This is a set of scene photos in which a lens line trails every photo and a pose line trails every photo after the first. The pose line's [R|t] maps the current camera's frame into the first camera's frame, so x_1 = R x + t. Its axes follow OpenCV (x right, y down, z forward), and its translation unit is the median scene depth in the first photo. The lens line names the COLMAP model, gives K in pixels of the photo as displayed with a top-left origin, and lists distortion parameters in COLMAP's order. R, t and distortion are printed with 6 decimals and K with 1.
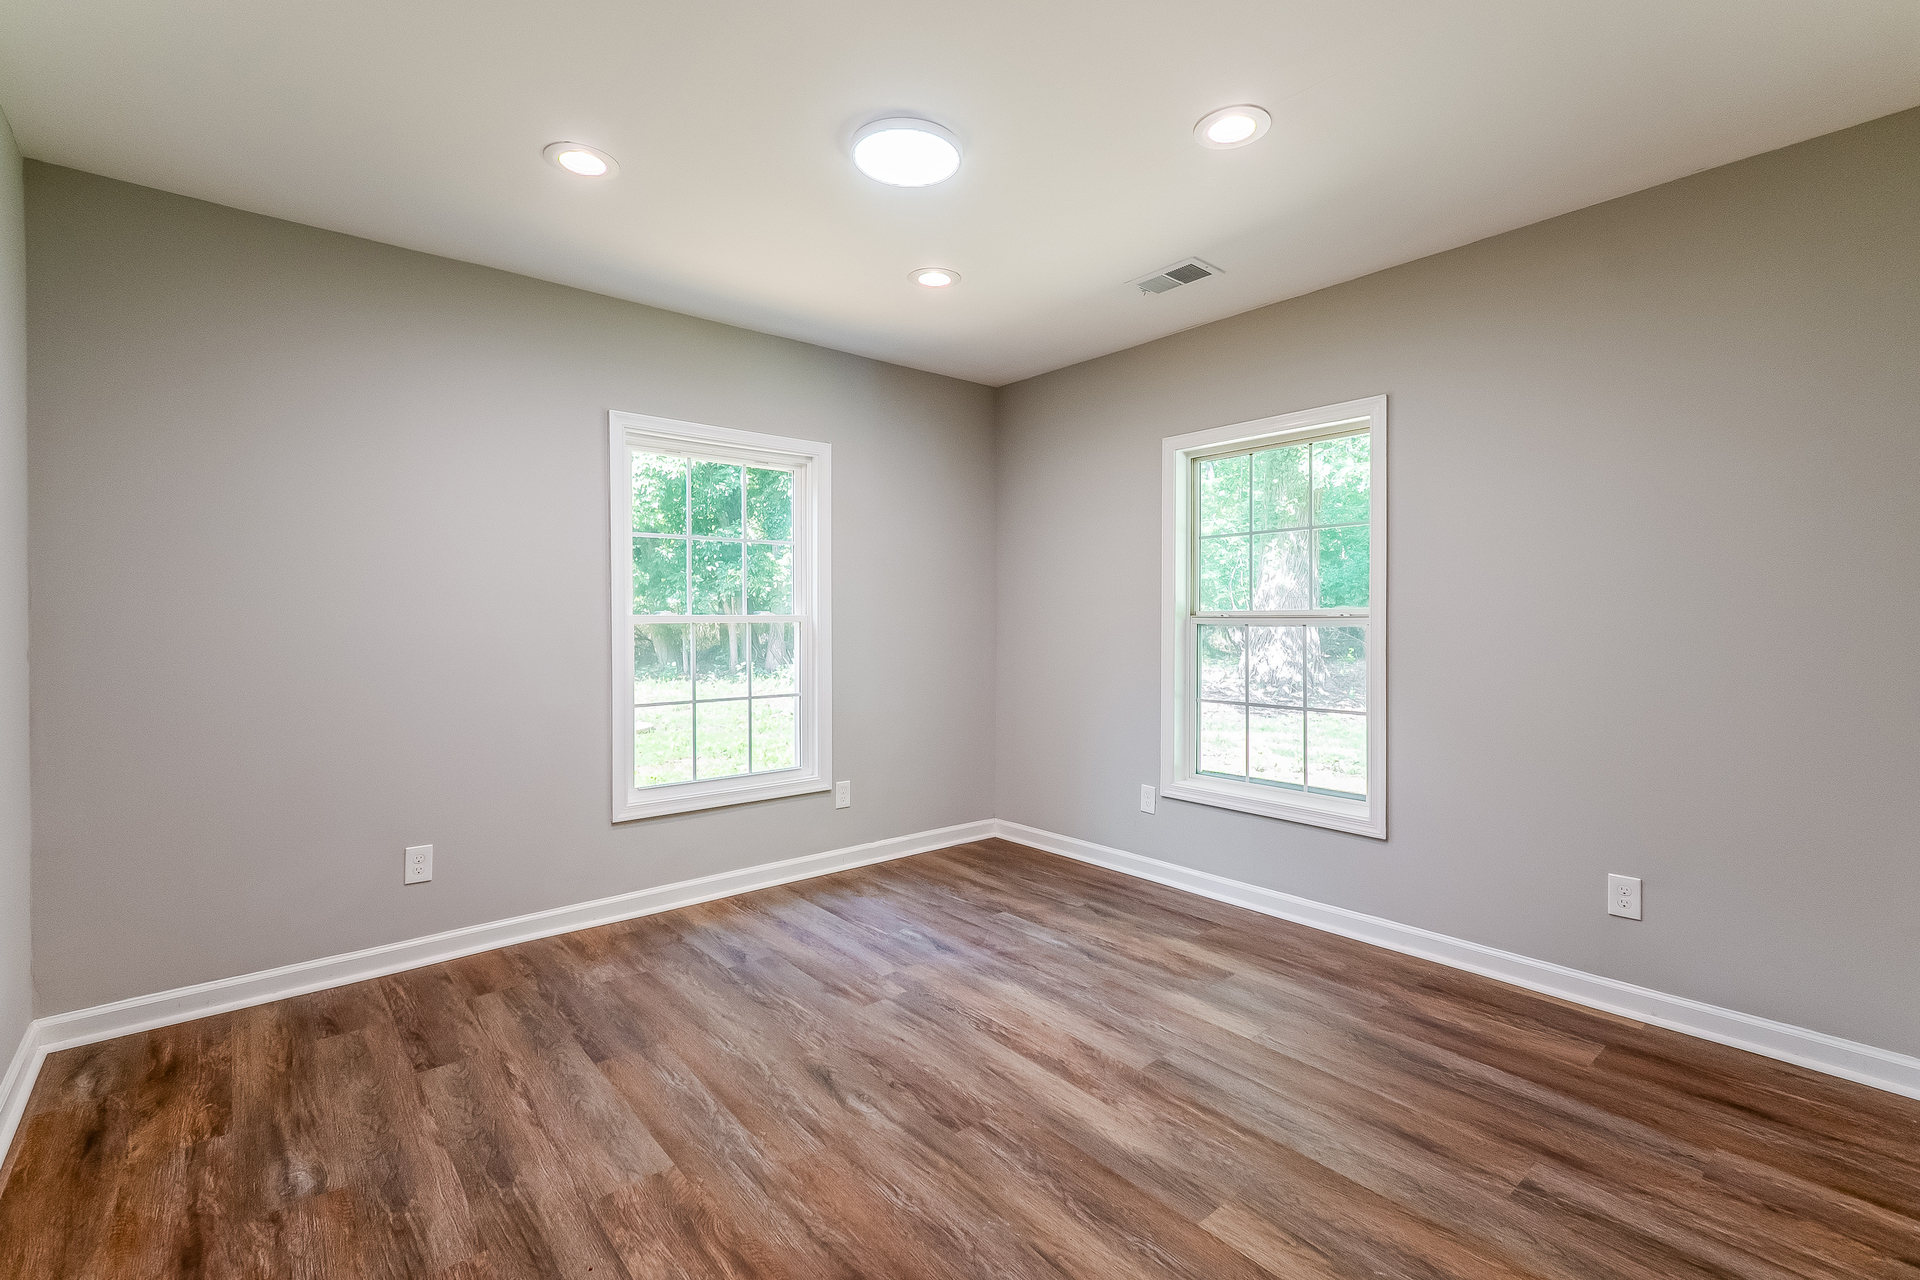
lens RADIAL K [[851.3, 0, 965.7], [0, 851.3, 599.9], [0, 0, 1]] dist [0.008270, -0.000731]
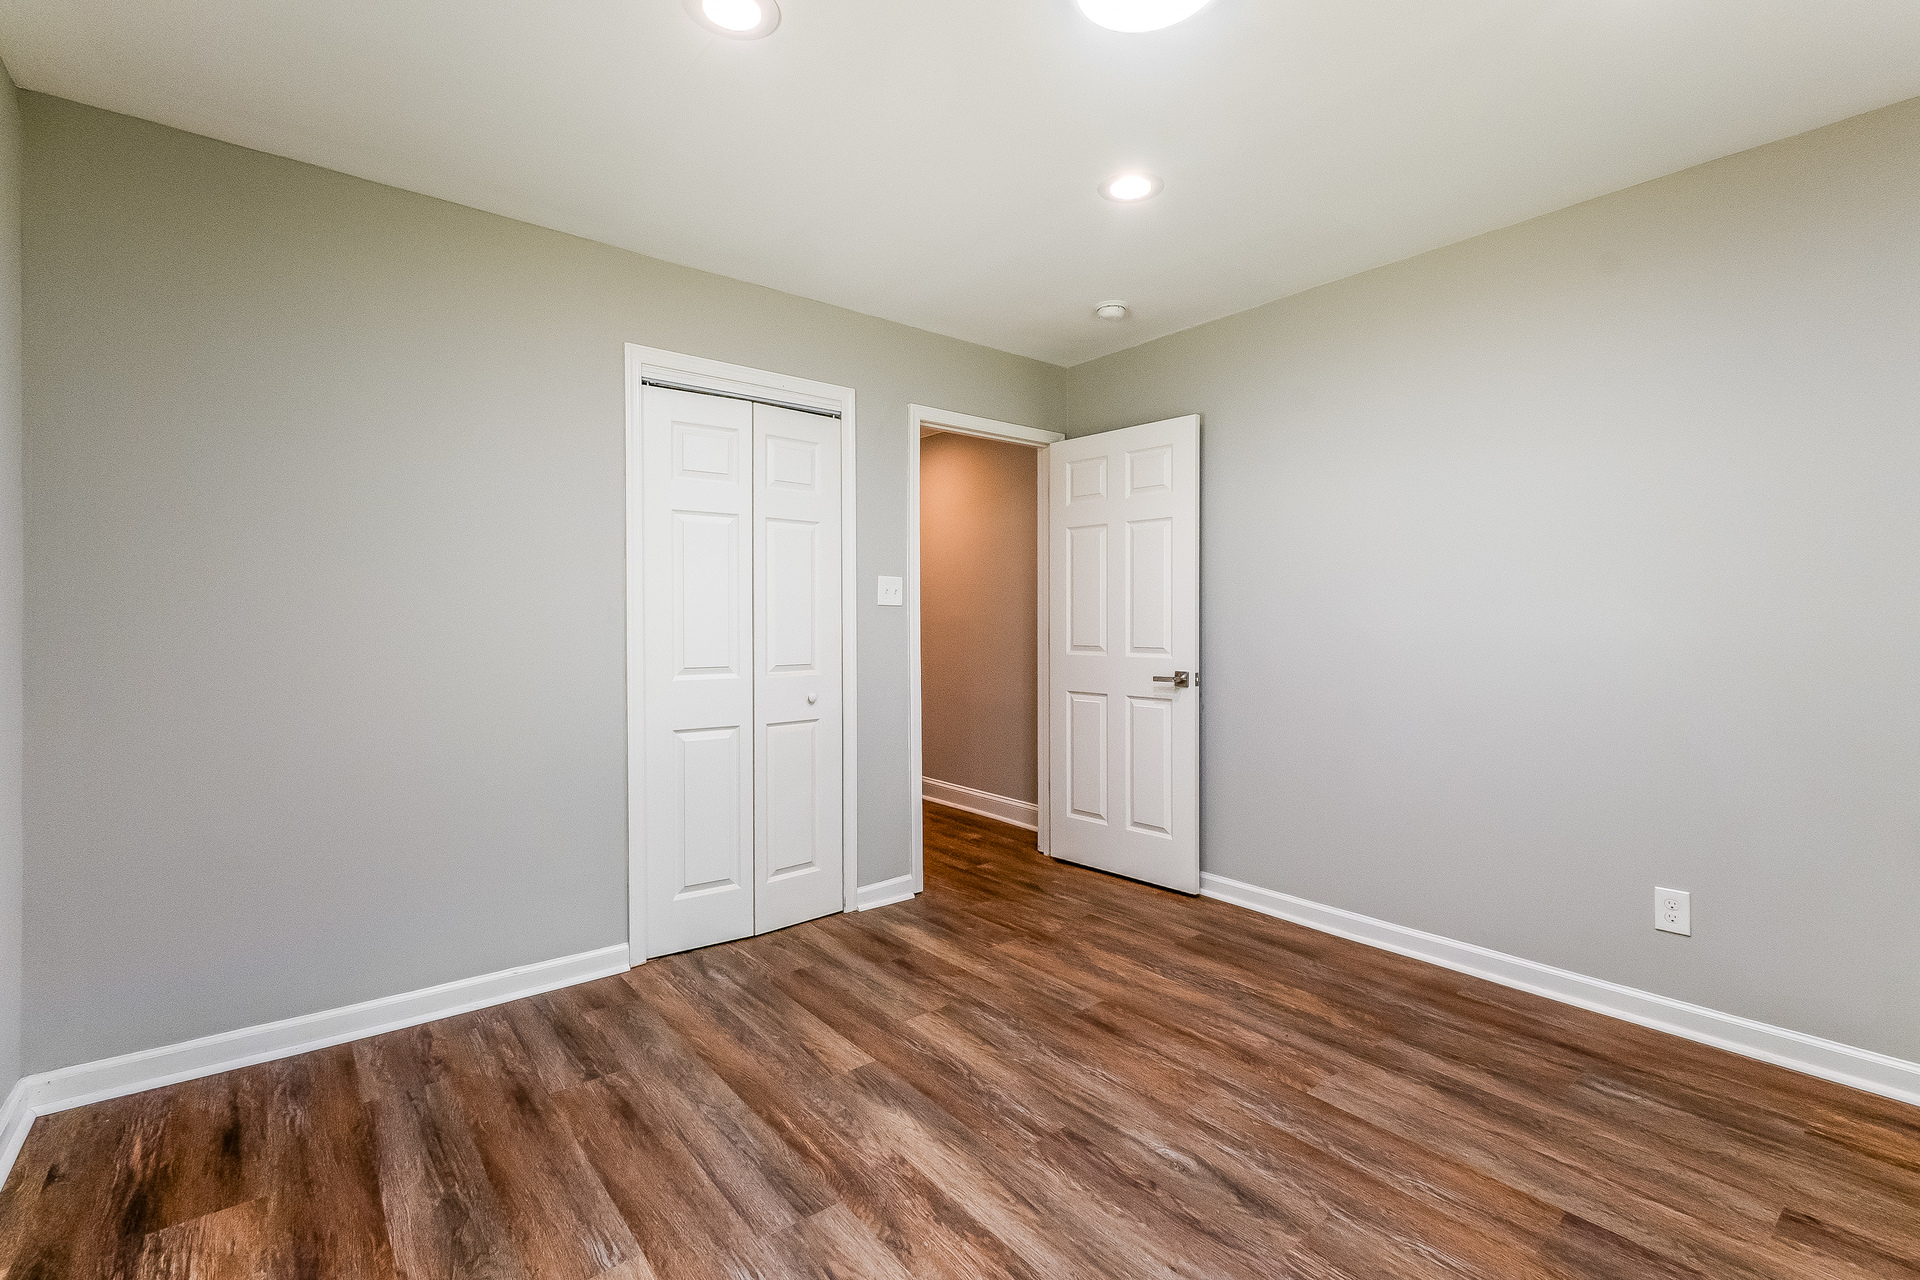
lens RADIAL K [[851.3, 0, 965.7], [0, 851.3, 599.9], [0, 0, 1]] dist [0.008270, -0.000731]
pose [[-0.999702, 0.004039, 0.024056, 0.077726], [0.003143, 0.999304, -0.037166, 0.040677], [-0.024189, -0.037079, -0.999020, 2.004101]]
